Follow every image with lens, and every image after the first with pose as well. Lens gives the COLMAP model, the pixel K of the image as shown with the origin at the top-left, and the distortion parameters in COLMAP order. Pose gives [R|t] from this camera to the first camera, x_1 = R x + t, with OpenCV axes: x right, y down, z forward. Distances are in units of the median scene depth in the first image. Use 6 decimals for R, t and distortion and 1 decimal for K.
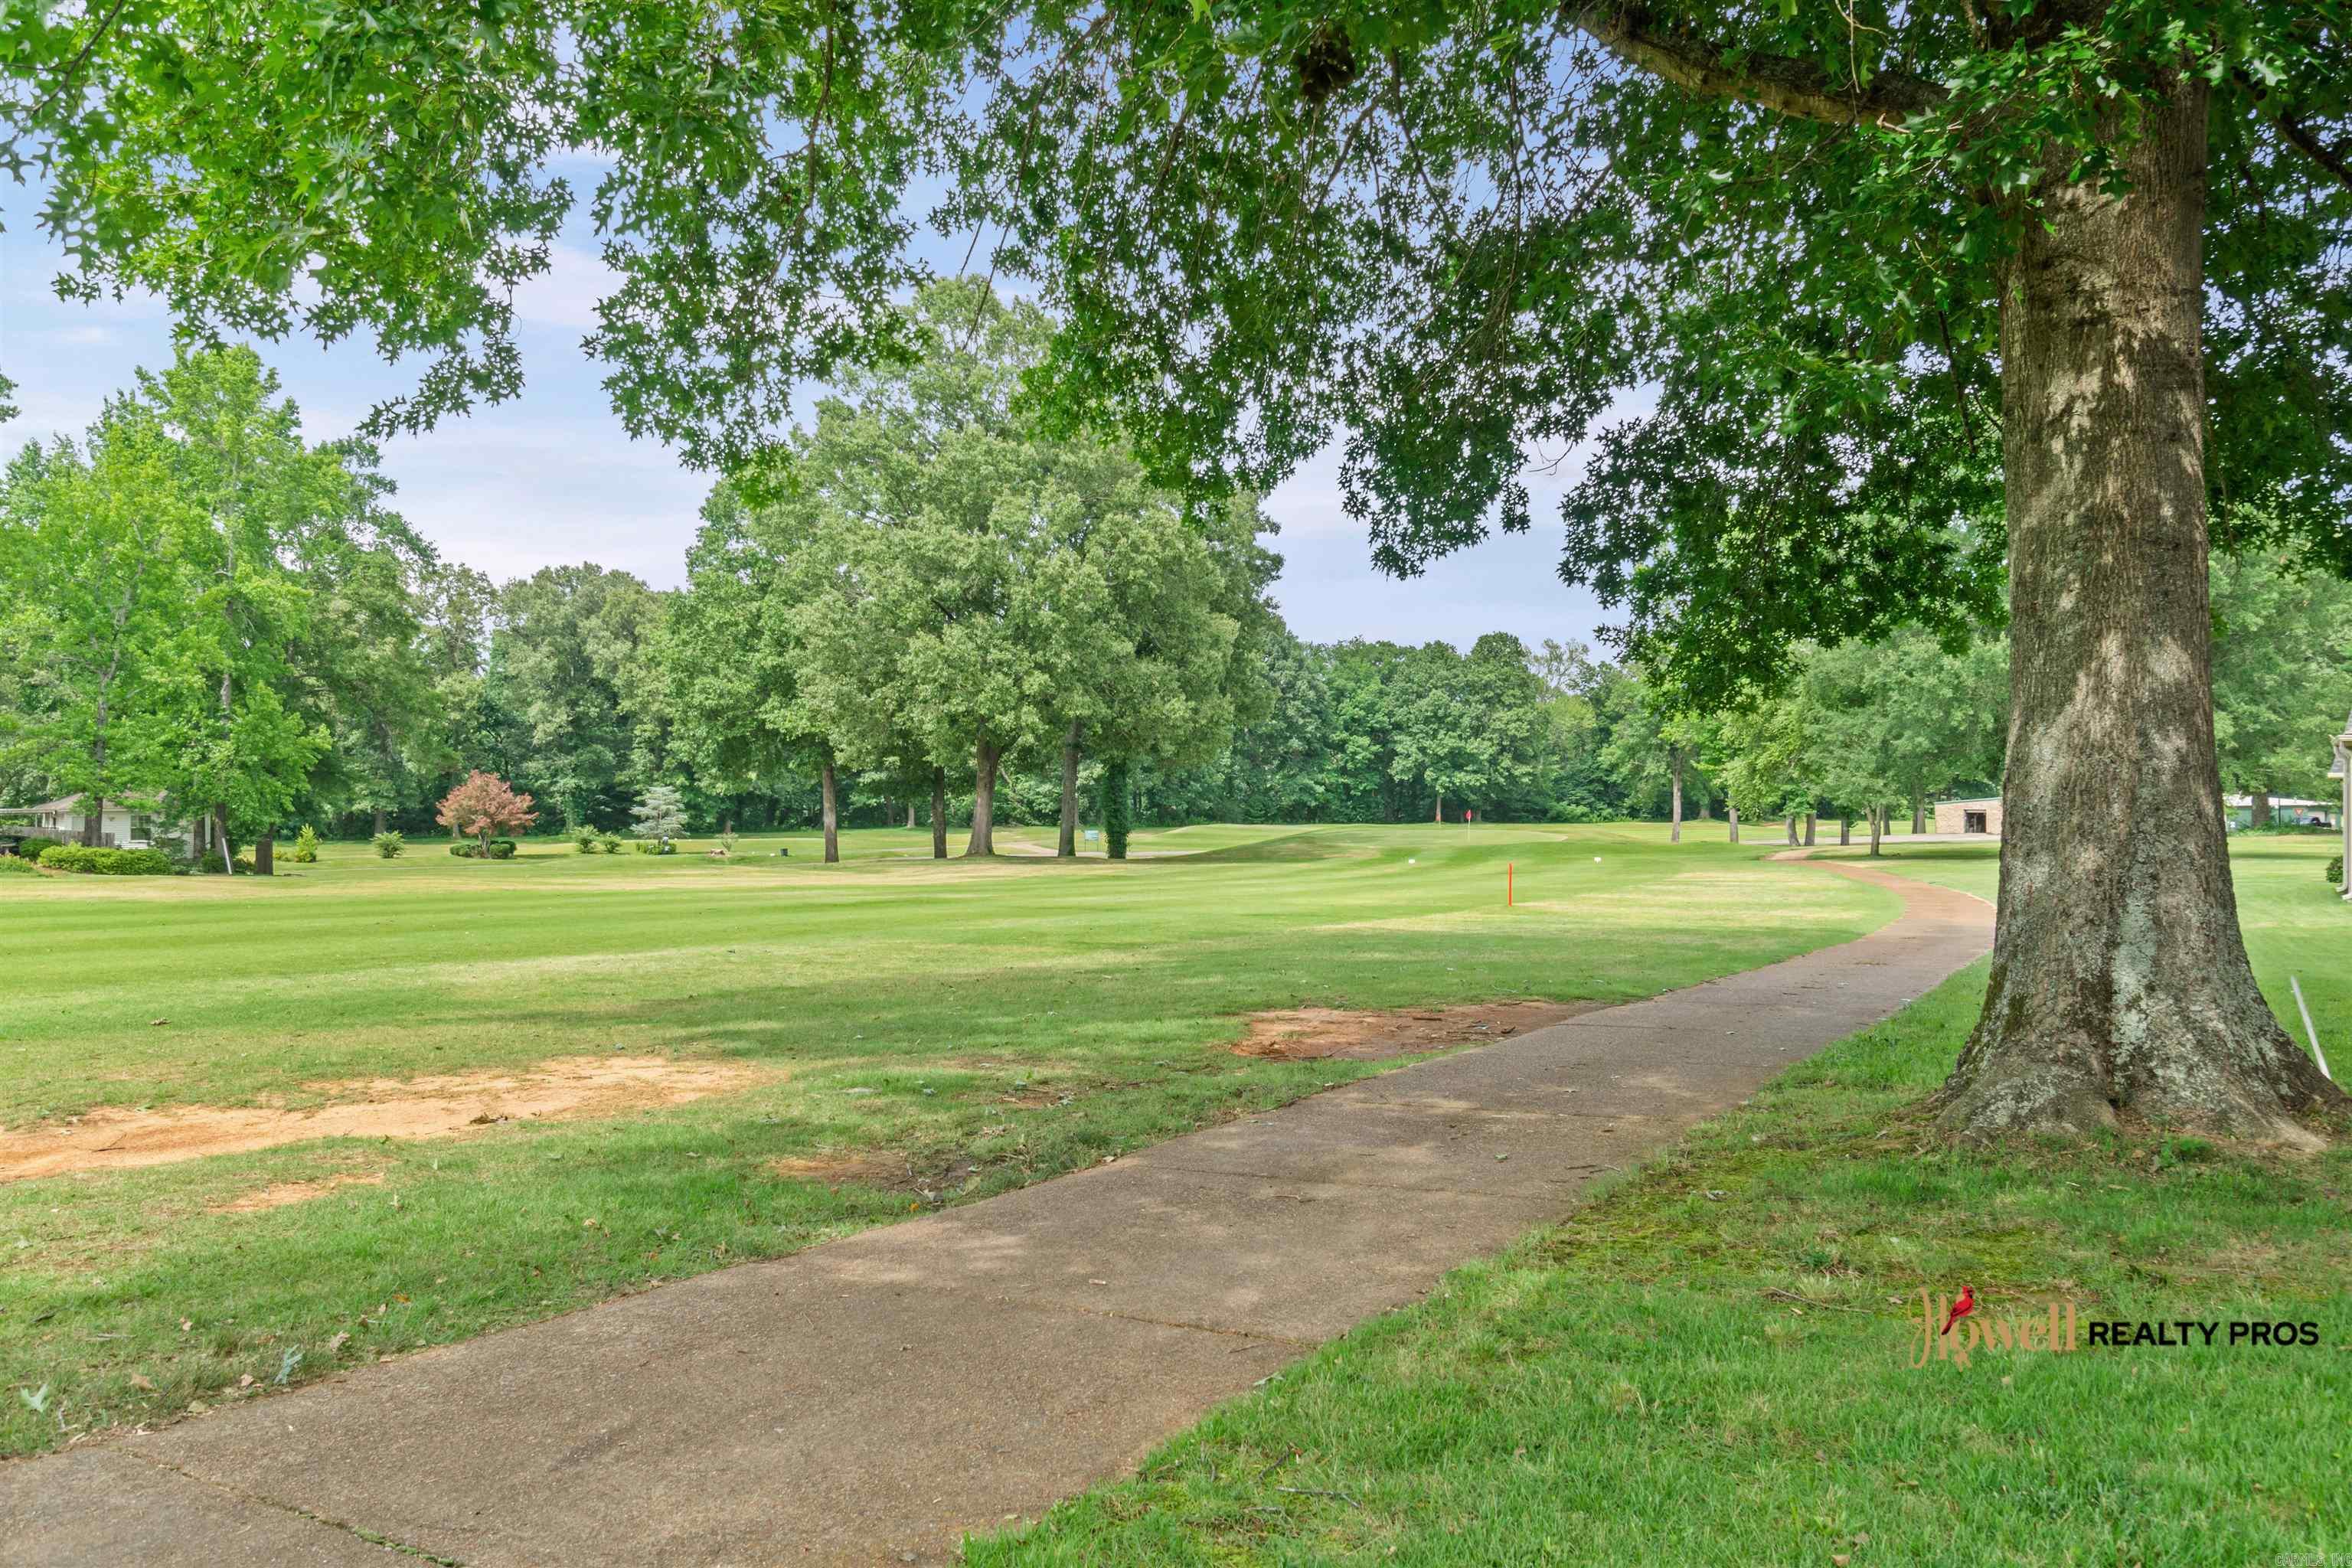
lens RADIAL K [[1885.2, 0, 1173.5], [0, 1885.2, 767.8], [0, 0, 1]] dist [-0.013914, -0.001968]
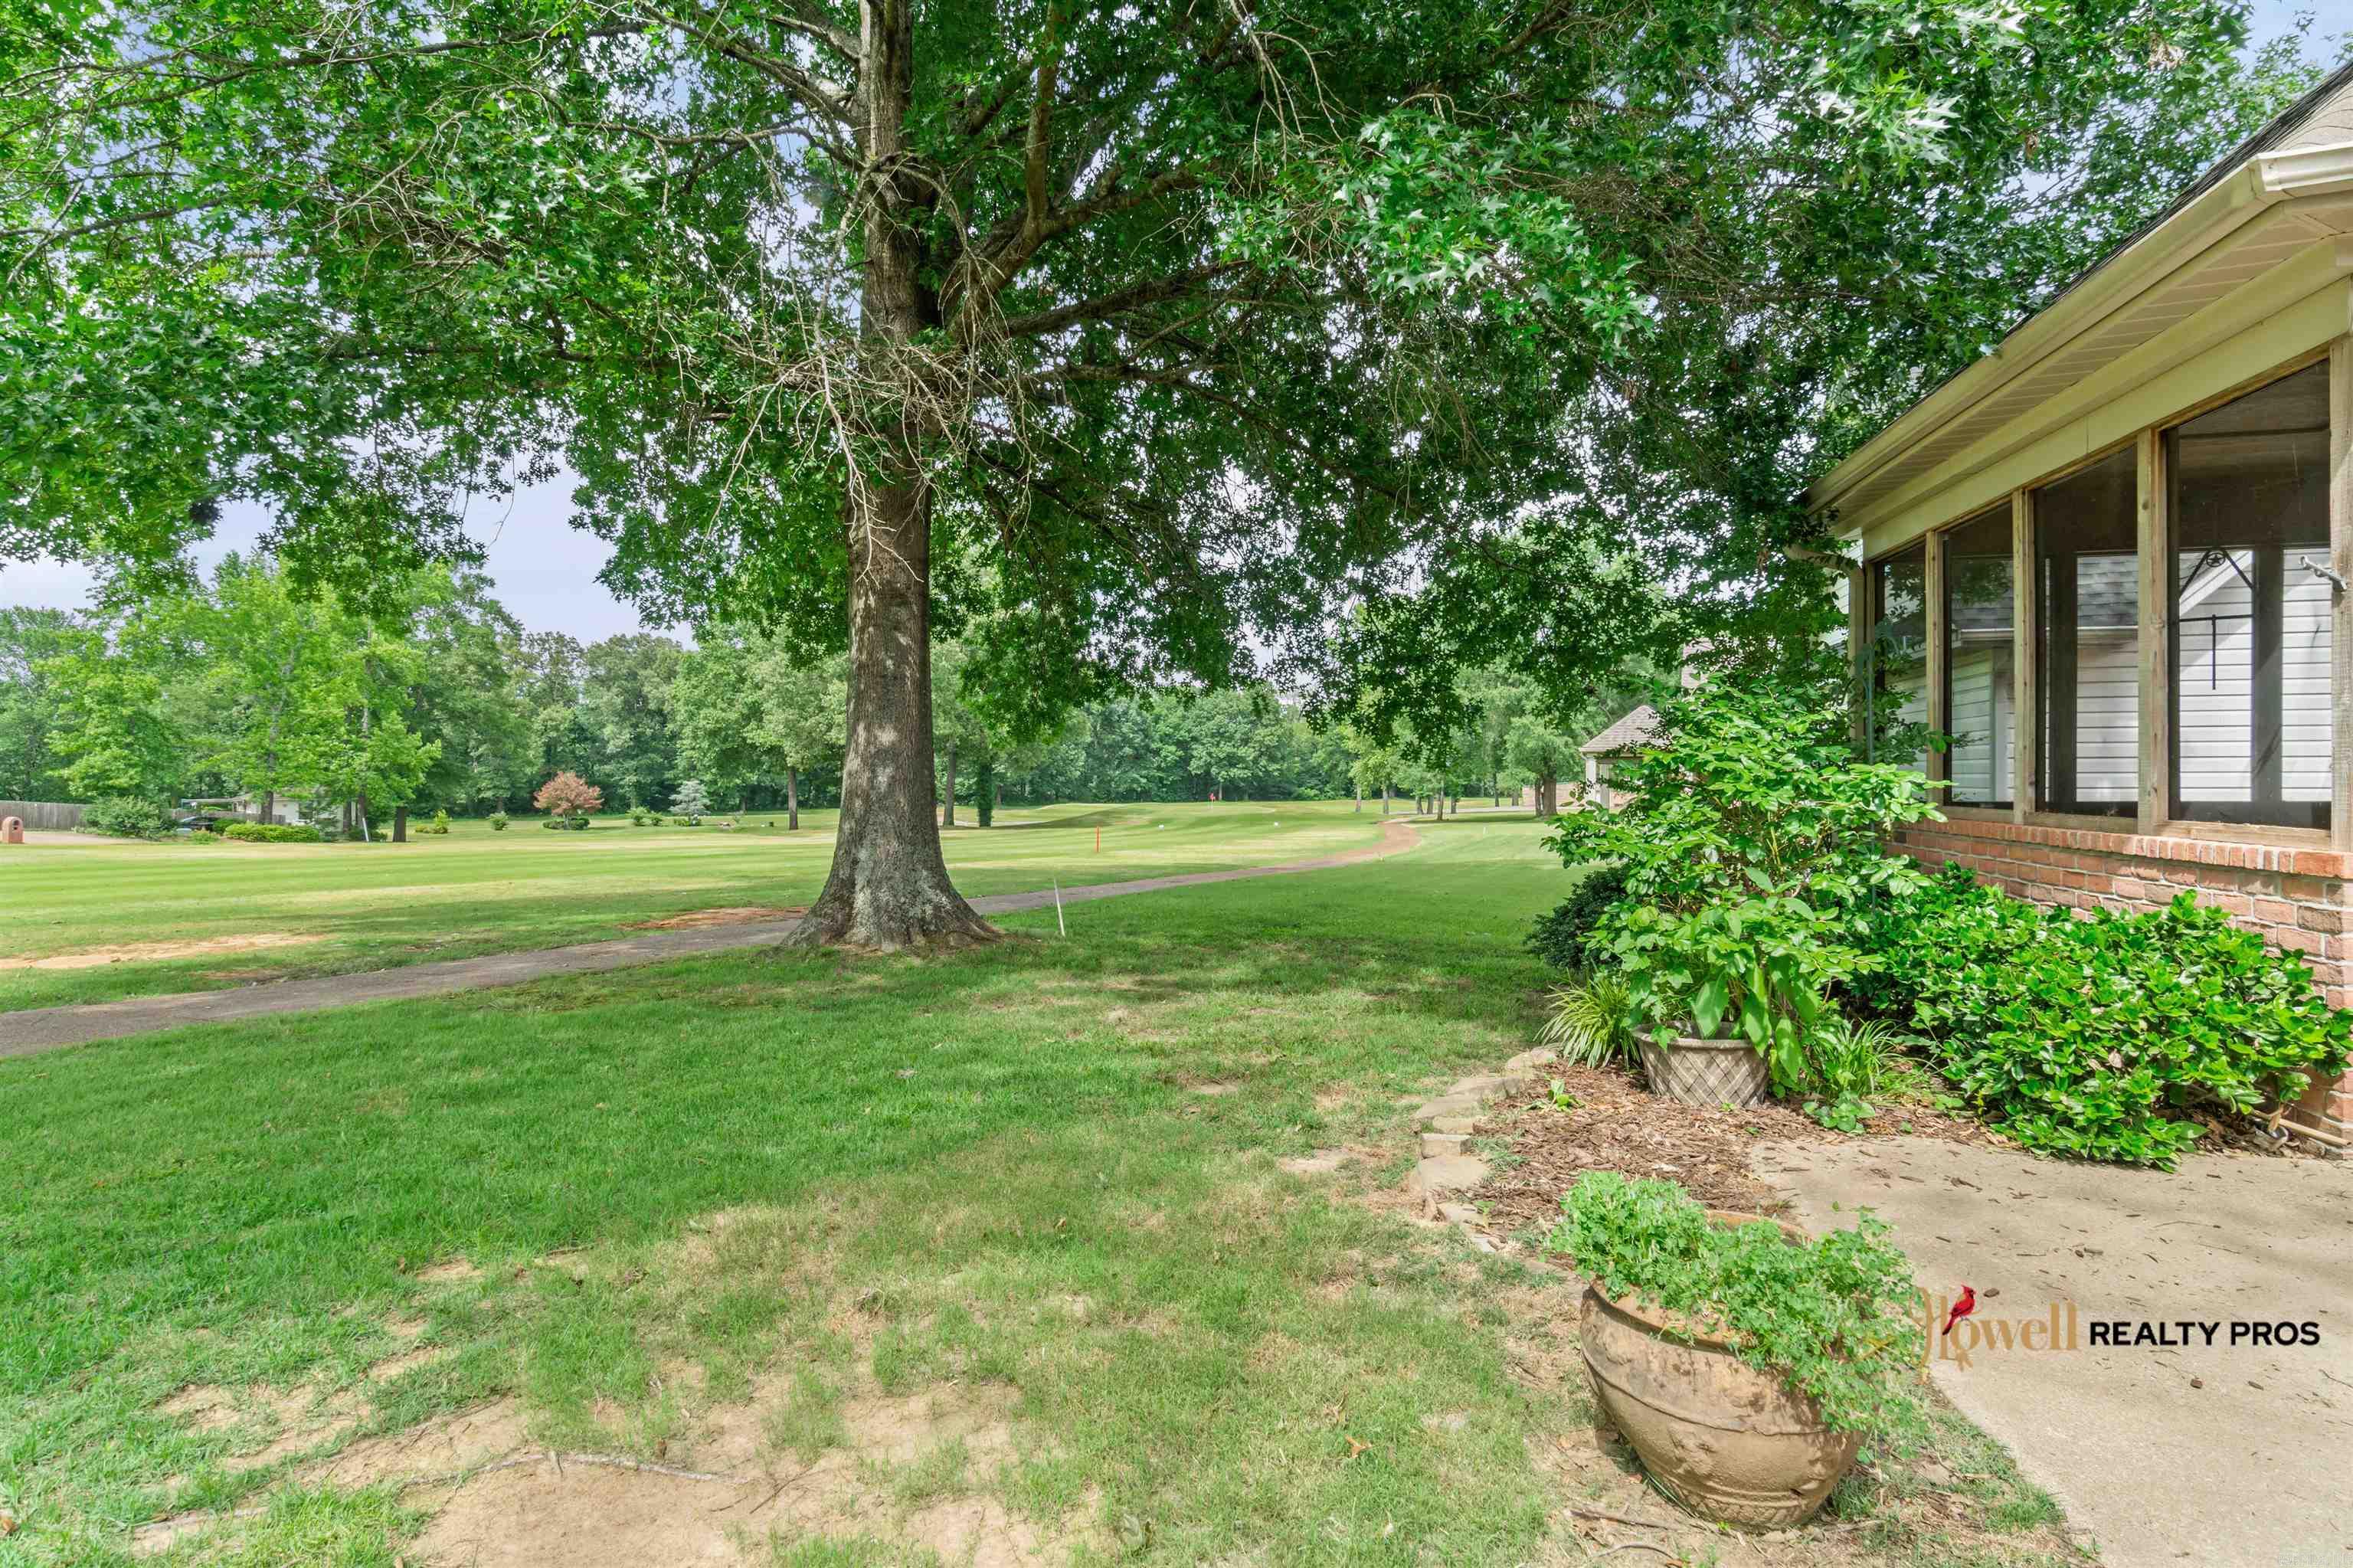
lens RADIAL K [[1249.9, 0, 1171.2], [0, 1249.9, 766.2], [0, 0, 1]] dist [-0.004471, -0.001551]
pose [[0.997400, -0.004588, 0.071915, 0.048736], [0.004538, 0.999989, 0.000847, -0.001176], [-0.071918, -0.000519, 0.997410, -0.029555]]
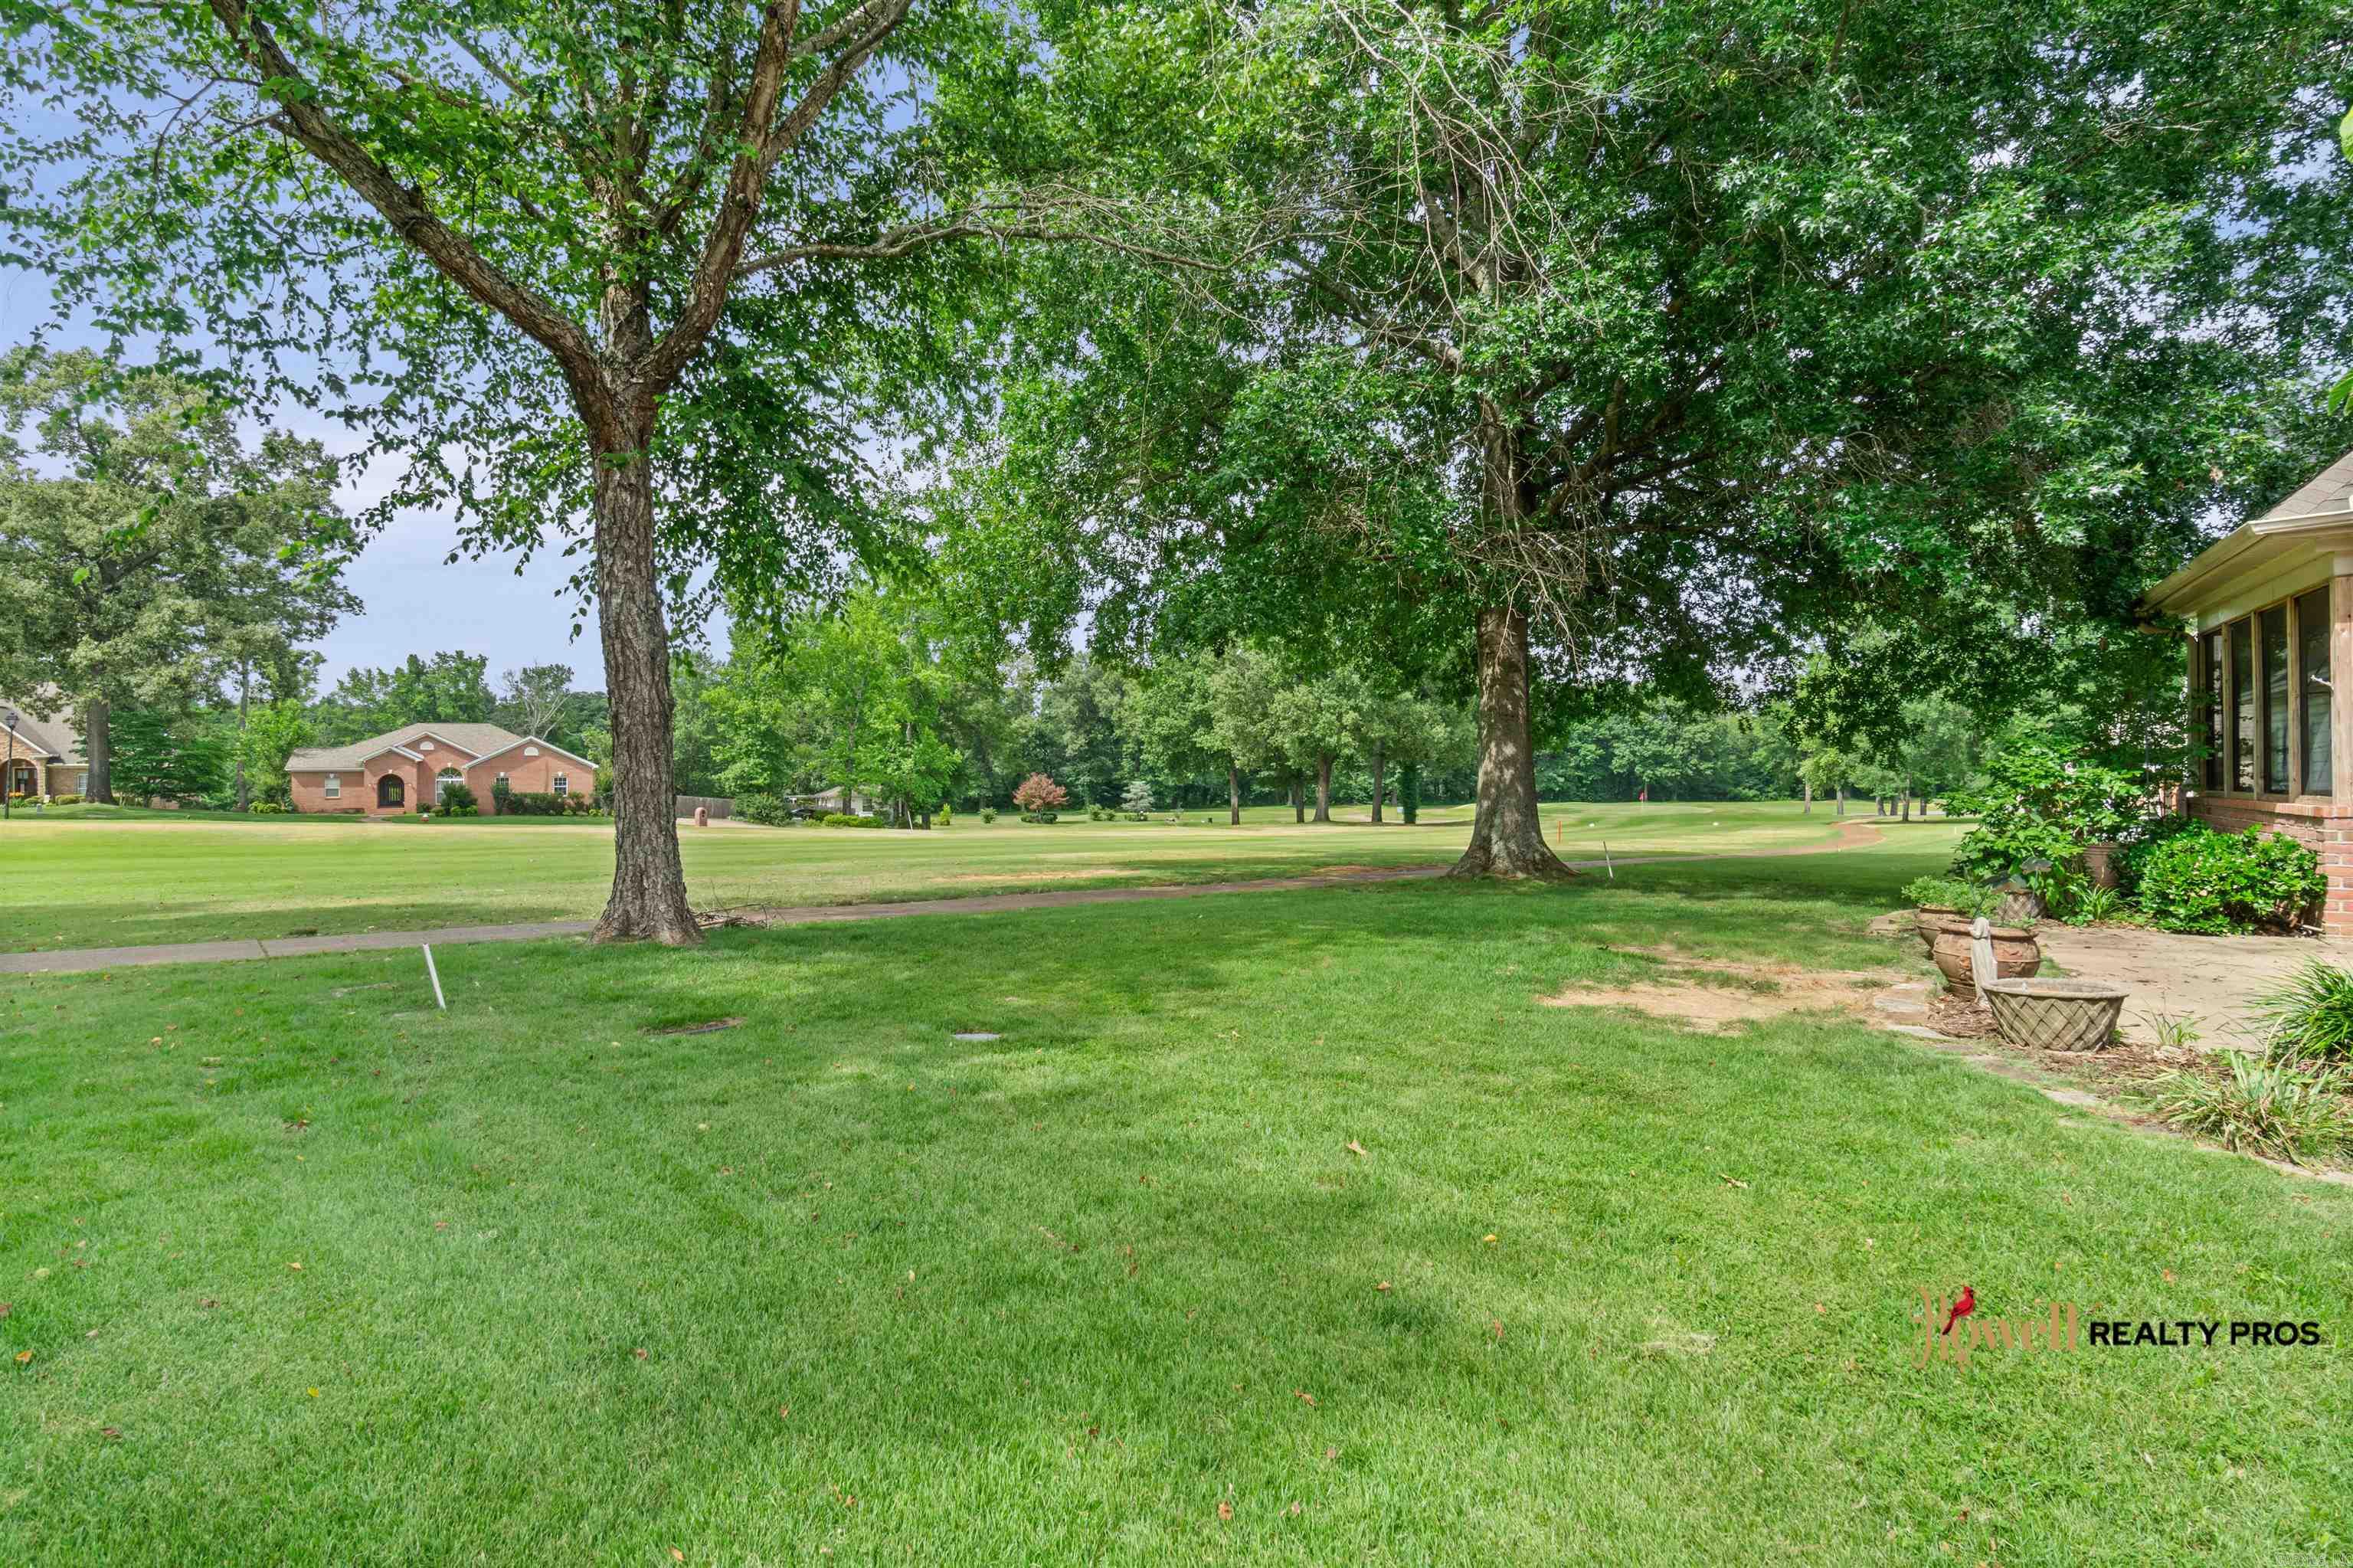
lens RADIAL K [[1249.9, 0, 1139.3], [0, 1249.9, 738.0], [0, 0, 1]] dist [-0.004471, -0.001551]
pose [[0.964164, -0.015628, -0.264847, 0.031218], [0.009553, 0.999661, -0.024211, -0.001764], [0.265135, 0.020813, 0.963987, -0.096407]]
